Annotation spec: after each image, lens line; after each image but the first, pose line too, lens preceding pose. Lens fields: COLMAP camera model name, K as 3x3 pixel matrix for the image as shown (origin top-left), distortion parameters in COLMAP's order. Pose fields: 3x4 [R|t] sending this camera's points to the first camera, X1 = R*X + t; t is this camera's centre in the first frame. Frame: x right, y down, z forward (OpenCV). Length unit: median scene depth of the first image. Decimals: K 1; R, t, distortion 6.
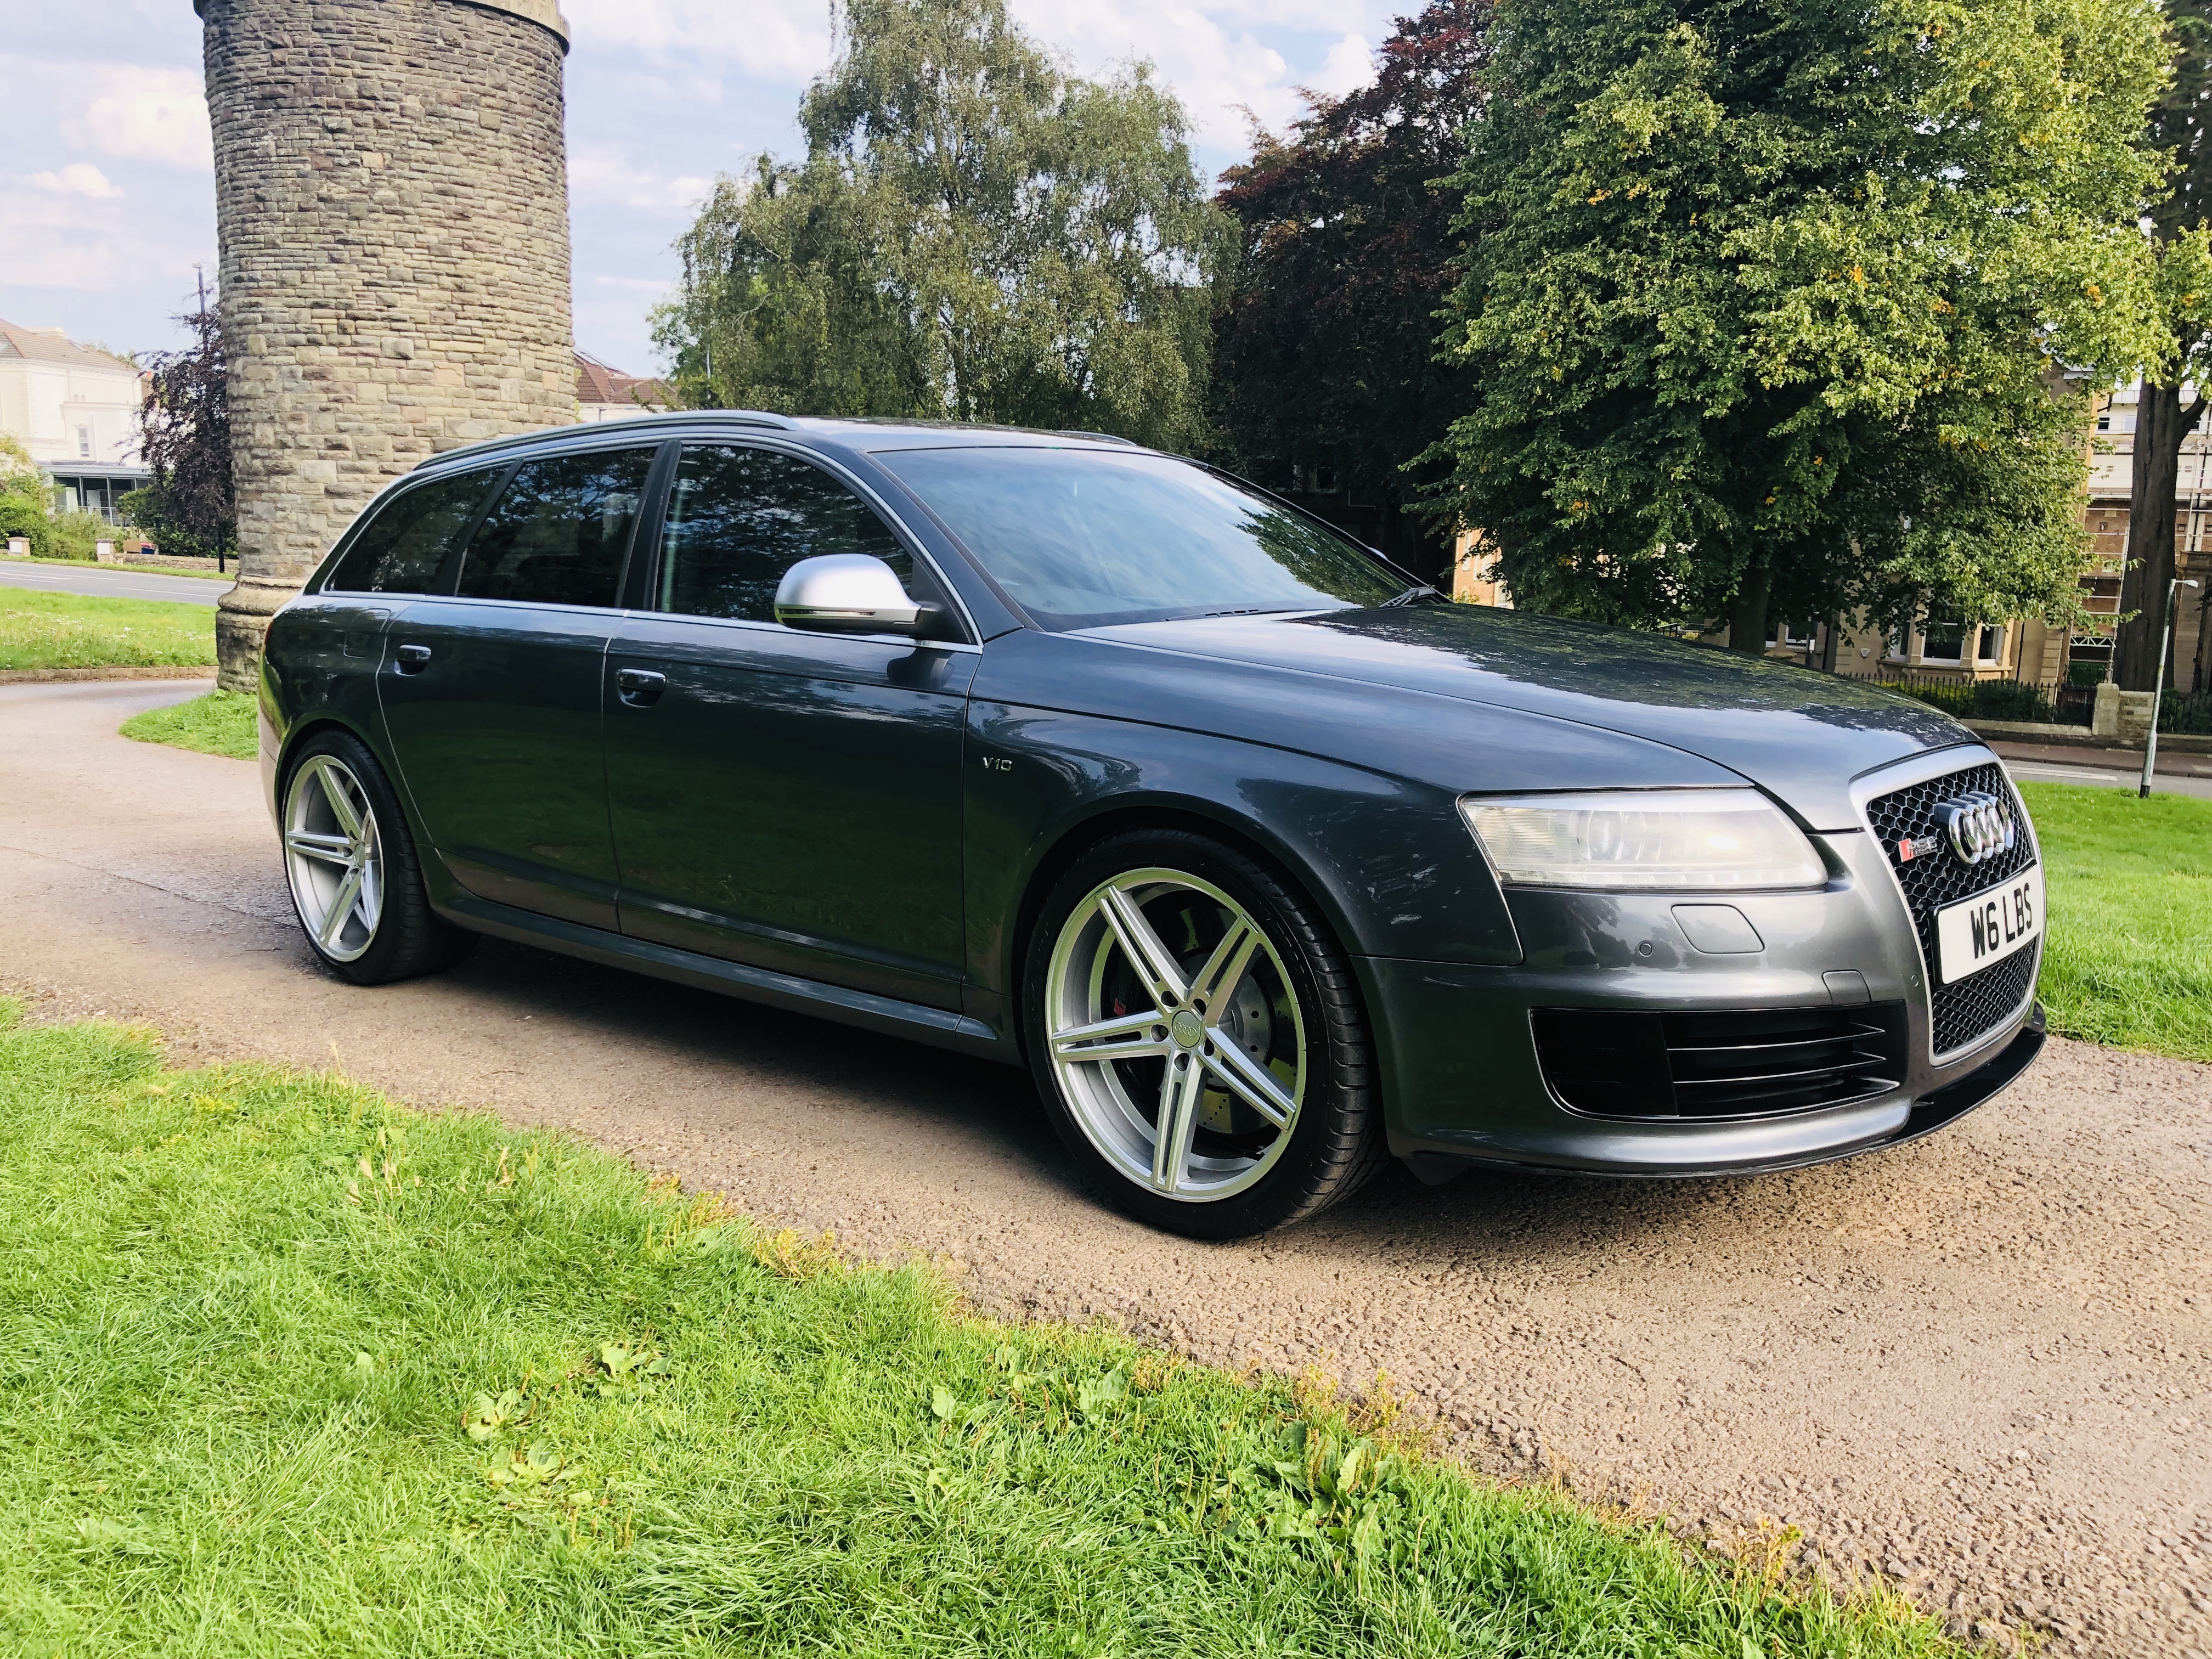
lens RADIAL K [[1732.7, 0, 1117.7], [0, 1732.7, 838.2], [0, 0, 1]] dist [0.029803, -0.011474]
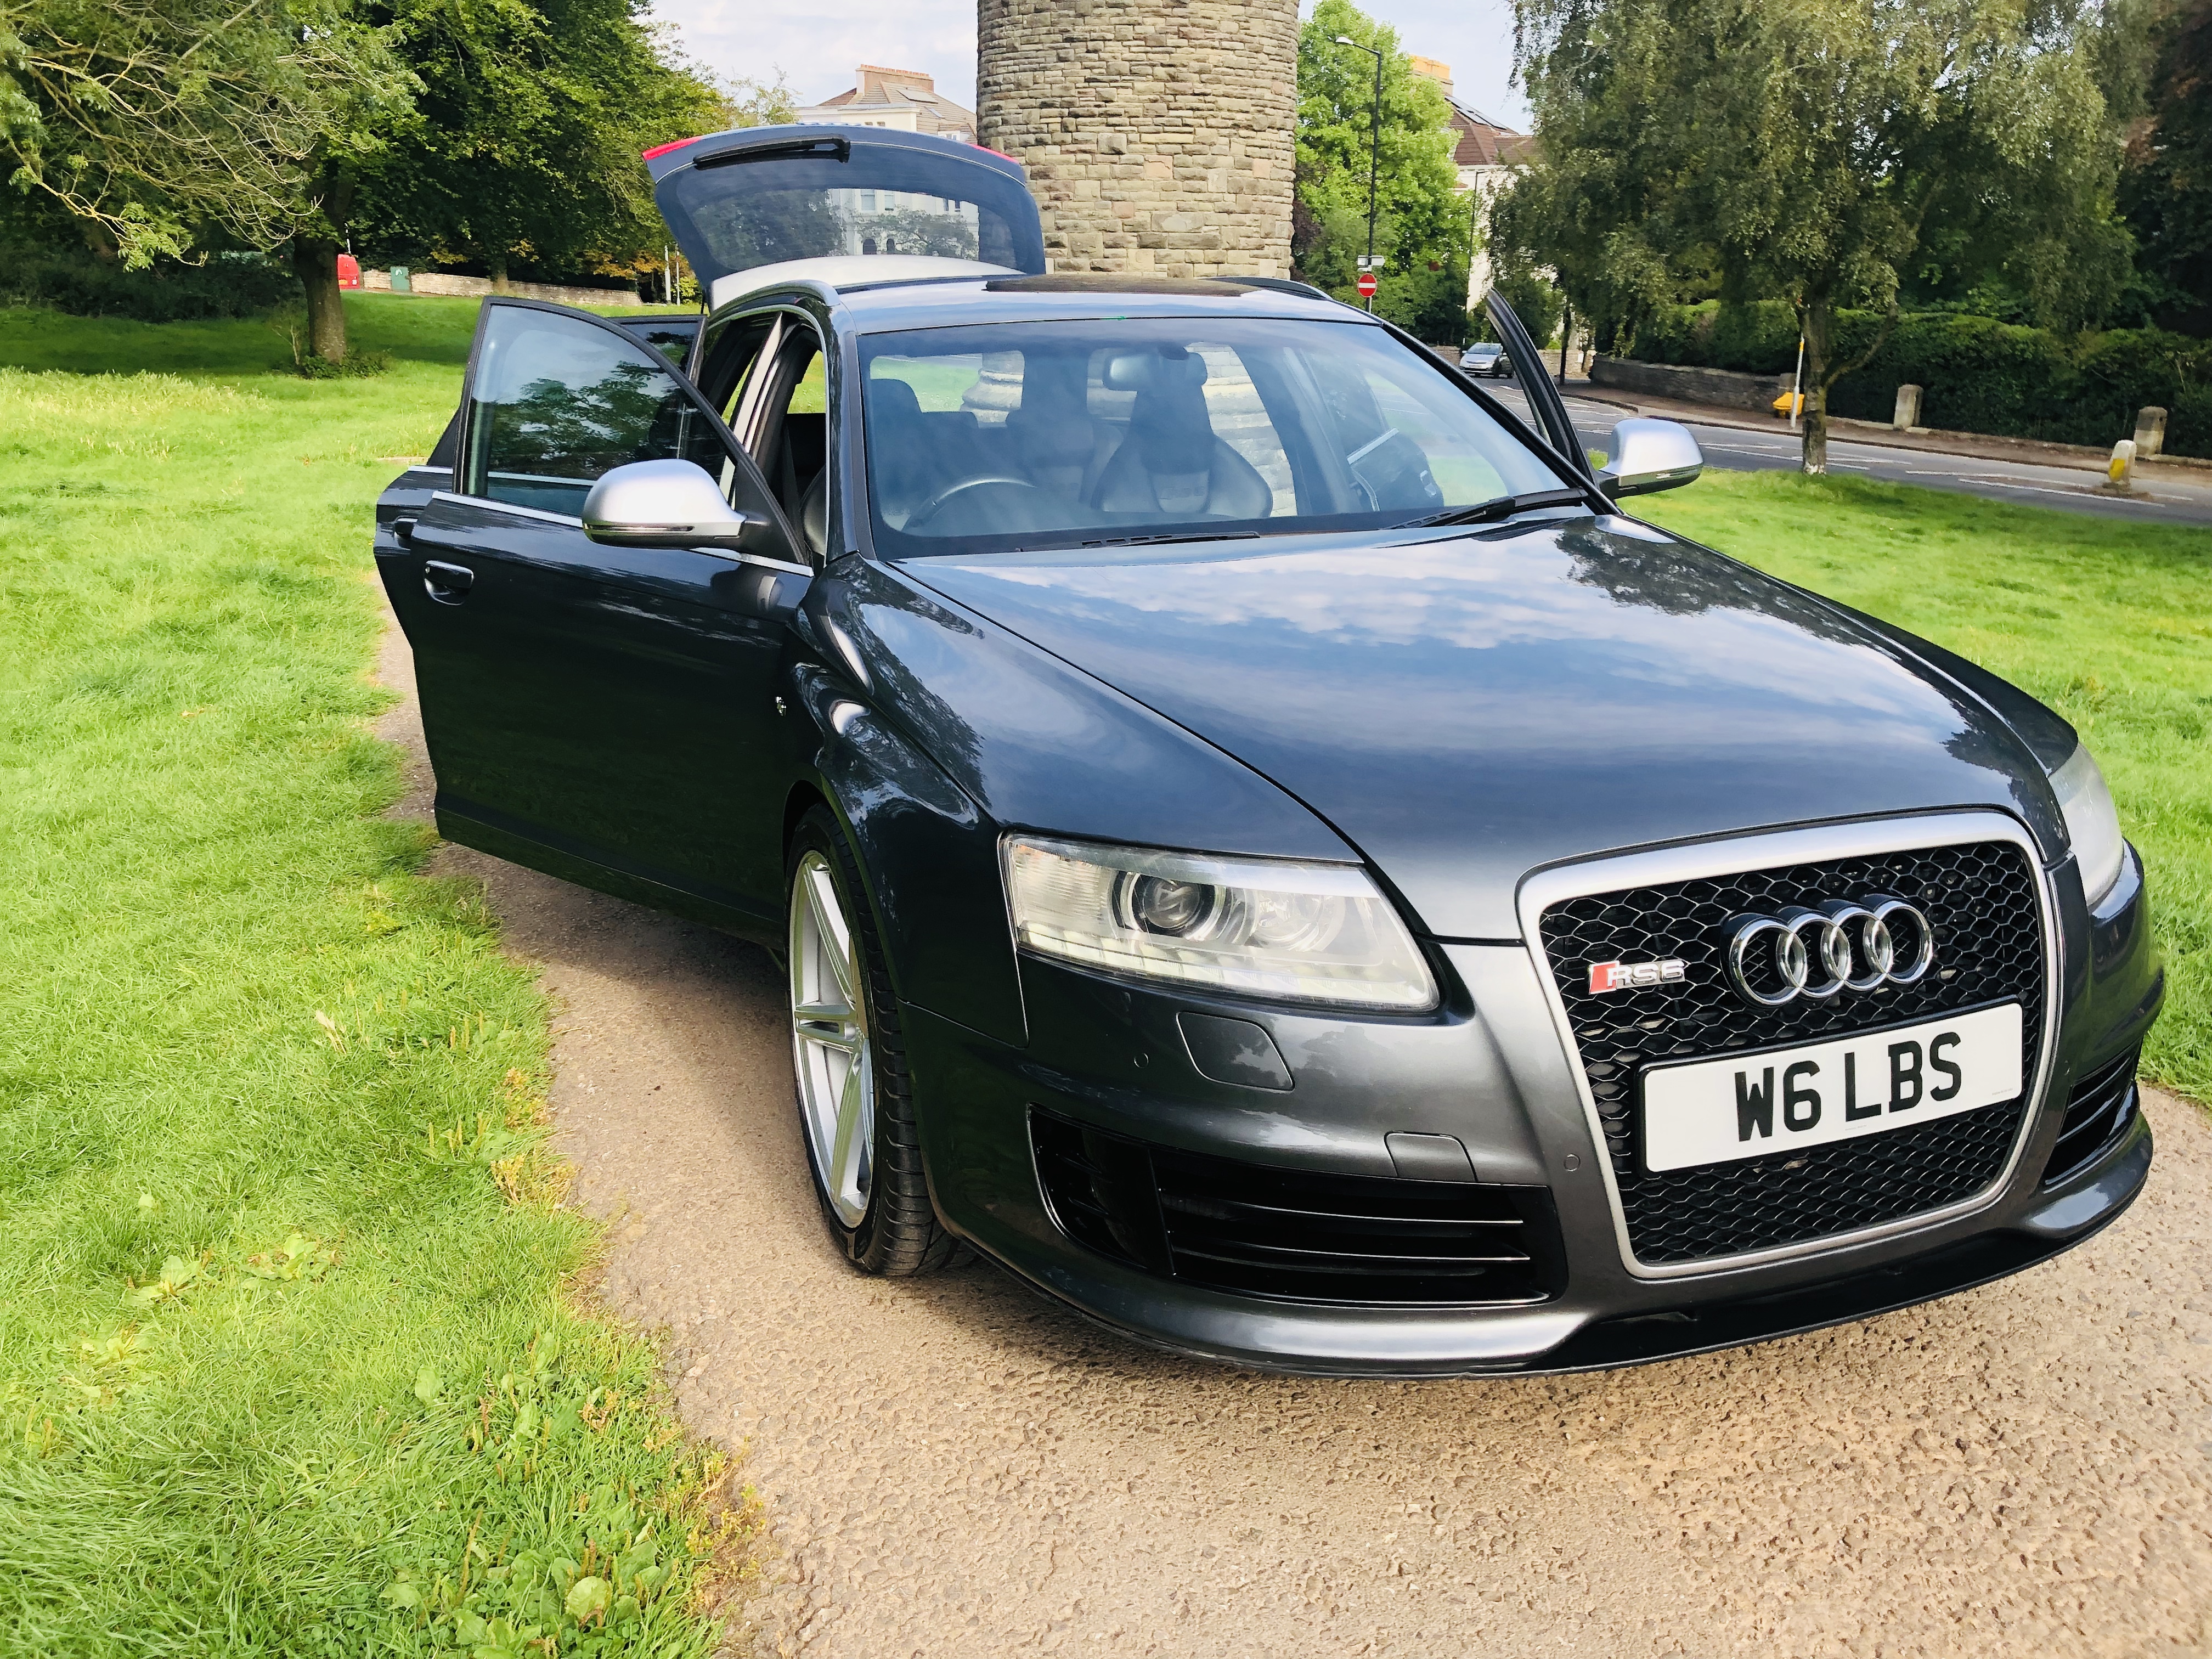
lens RADIAL K [[1732.7, 0, 1125.5], [0, 1732.7, 829.0], [0, 0, 1]] dist [0.029803, -0.011474]
pose [[0.891522, 0.126562, -0.434938, 0.094968], [-0.073306, 0.987829, 0.137187, -0.021969], [0.447007, -0.090422, 0.889948, 0.049342]]
